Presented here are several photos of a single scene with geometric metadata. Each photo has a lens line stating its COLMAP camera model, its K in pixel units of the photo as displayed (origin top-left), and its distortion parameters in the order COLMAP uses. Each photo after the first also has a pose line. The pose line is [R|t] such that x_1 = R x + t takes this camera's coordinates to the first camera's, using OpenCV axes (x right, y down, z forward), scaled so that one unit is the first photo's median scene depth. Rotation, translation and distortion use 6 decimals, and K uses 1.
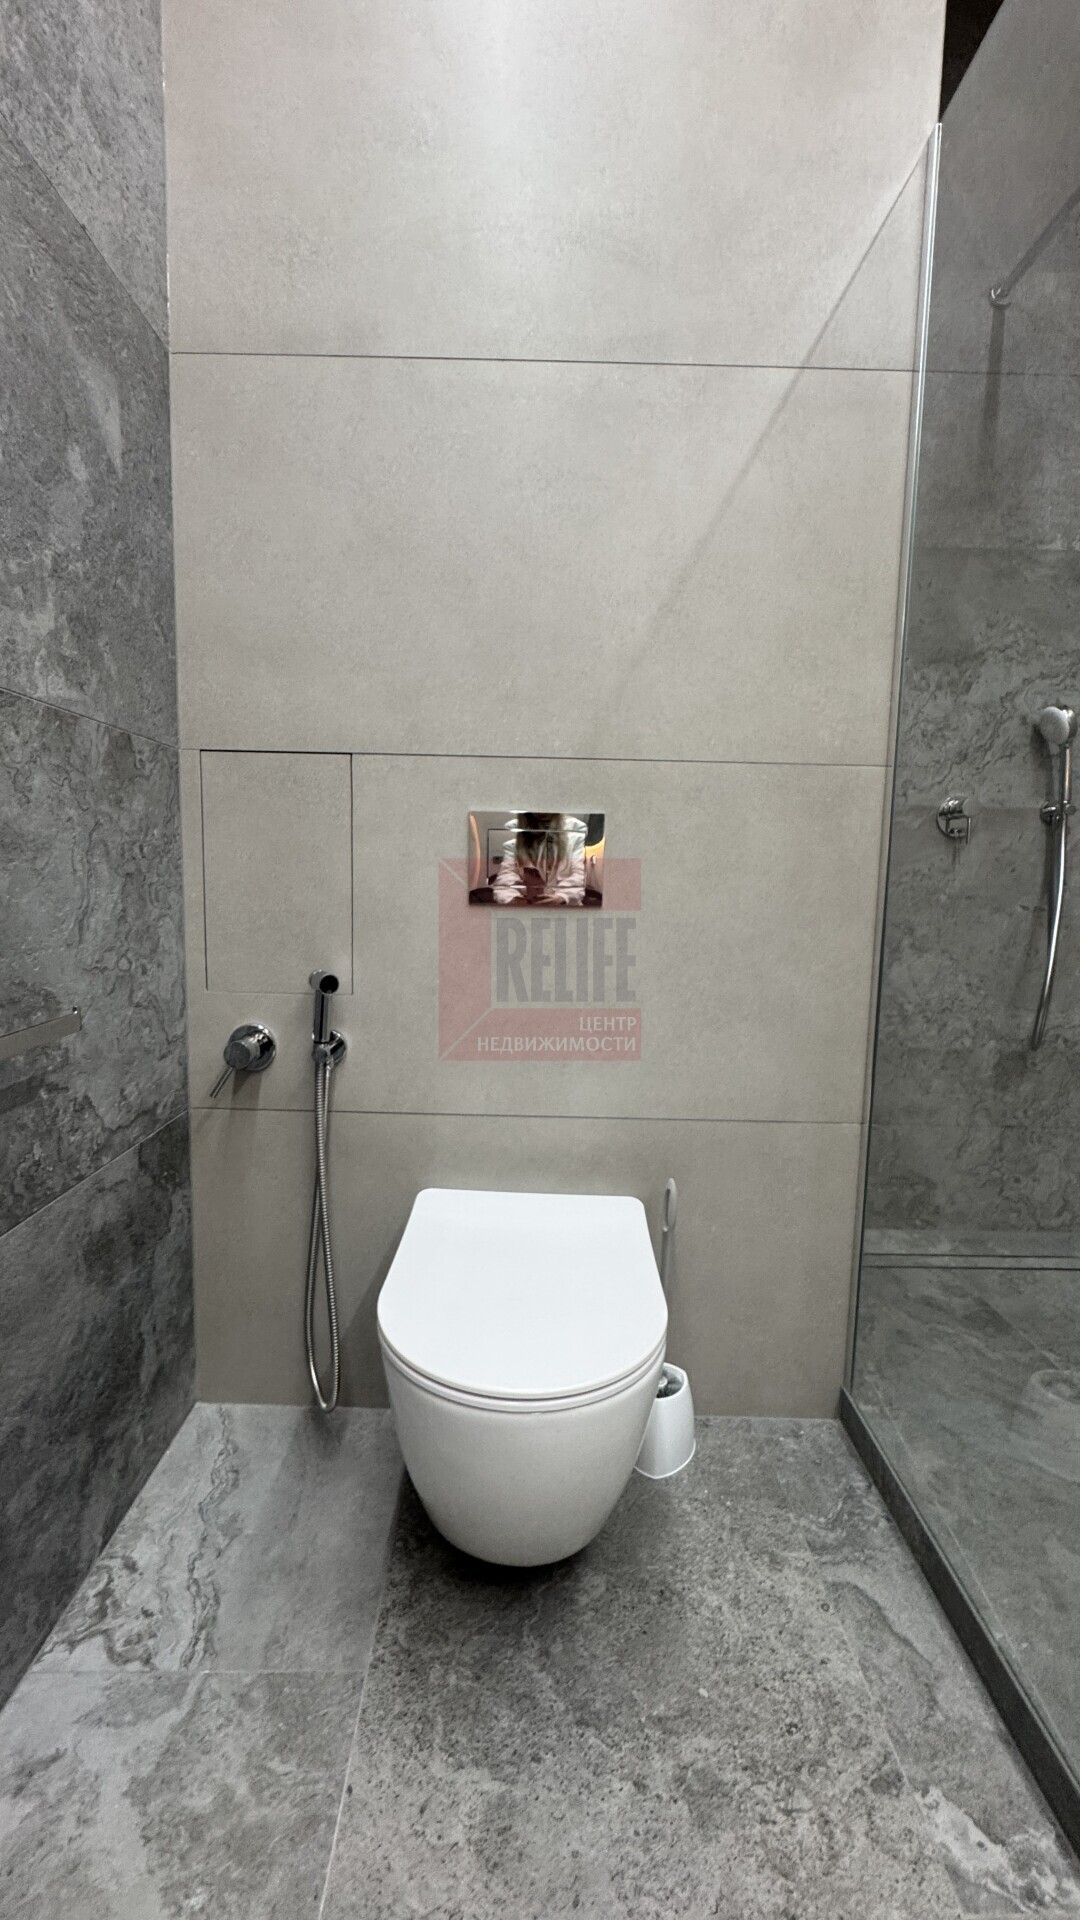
lens RADIAL K [[768.8, 0, 539.4], [0, 768.8, 958.3], [0, 0, 1]] dist [-0.000679, 0.000604]
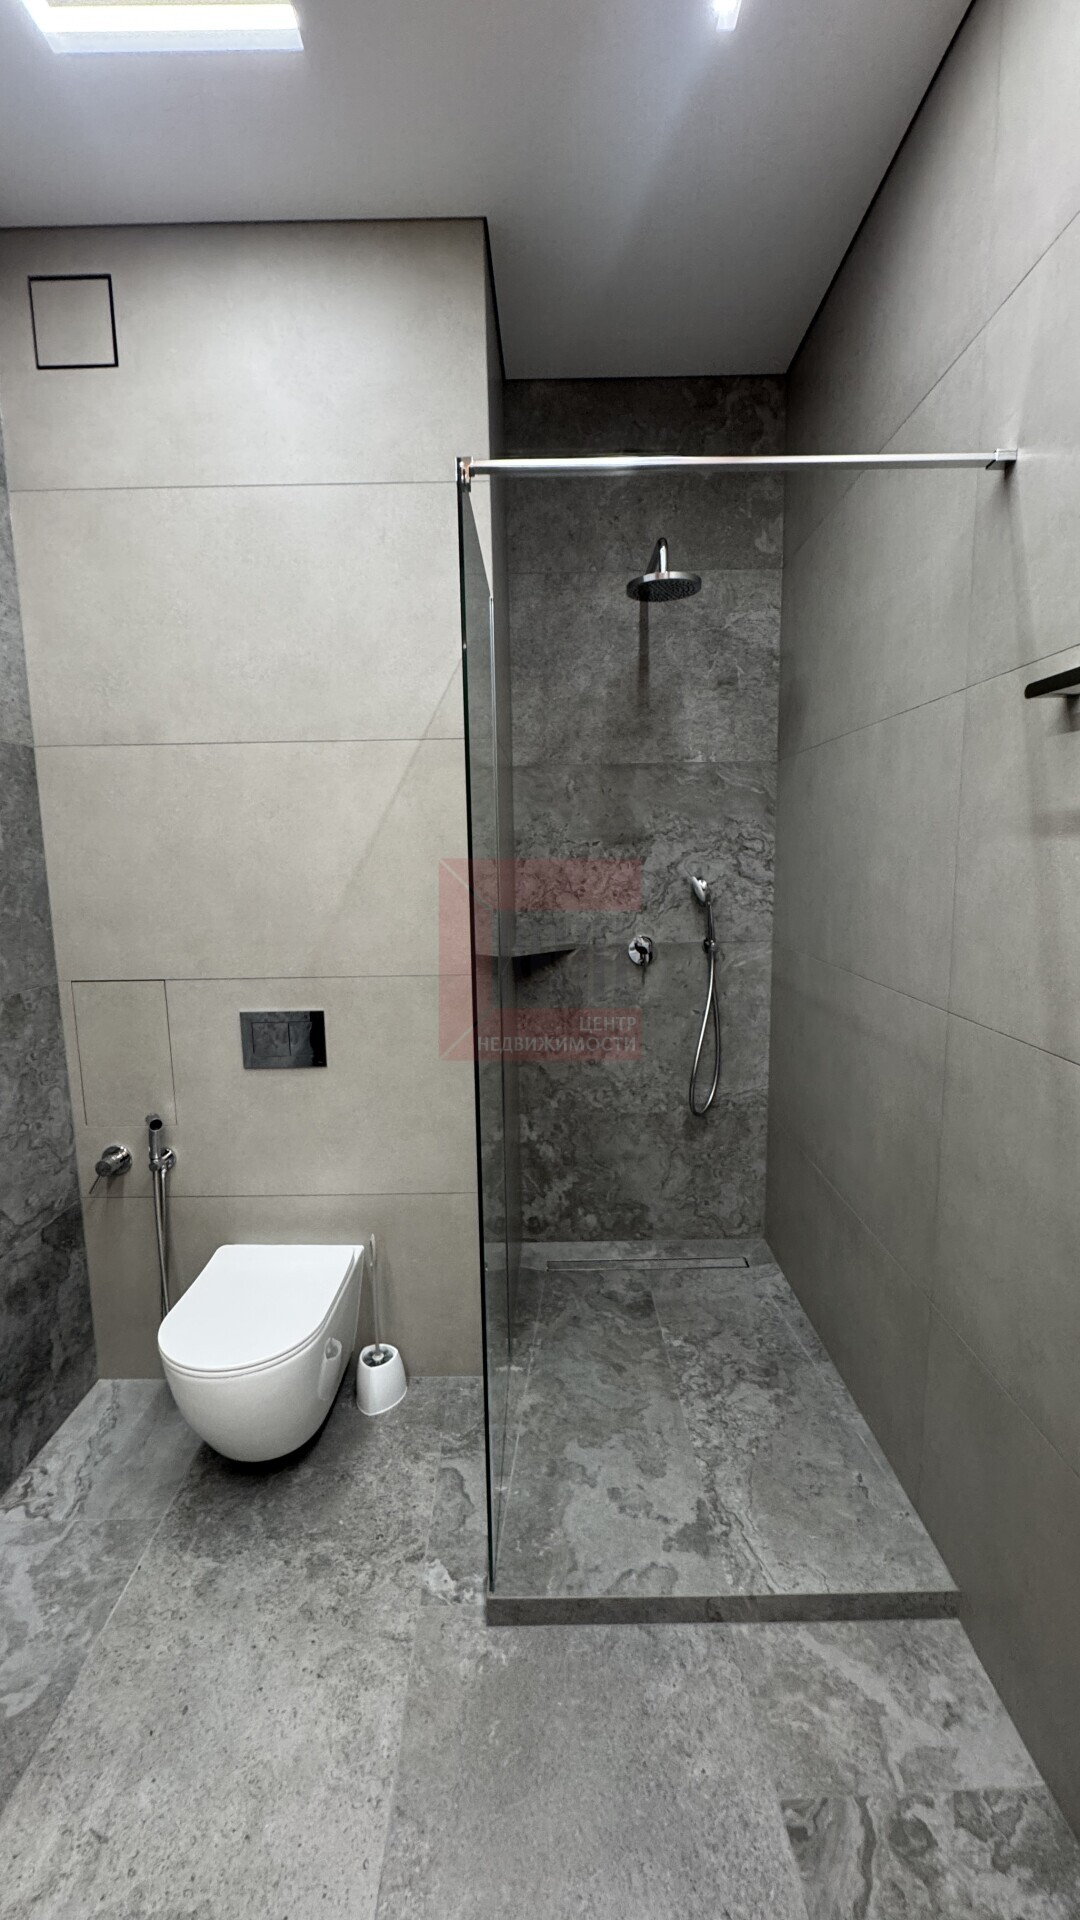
lens RADIAL K [[766.8, 0, 543.1], [0, 766.8, 957.3], [0, 0, 1]] dist [-0.000321, 0.000438]
pose [[0.999253, -0.037594, -0.008999, 0.567557], [0.037851, 0.998823, 0.030325, -0.334735], [0.007849, -0.030643, 0.999500, -0.601455]]
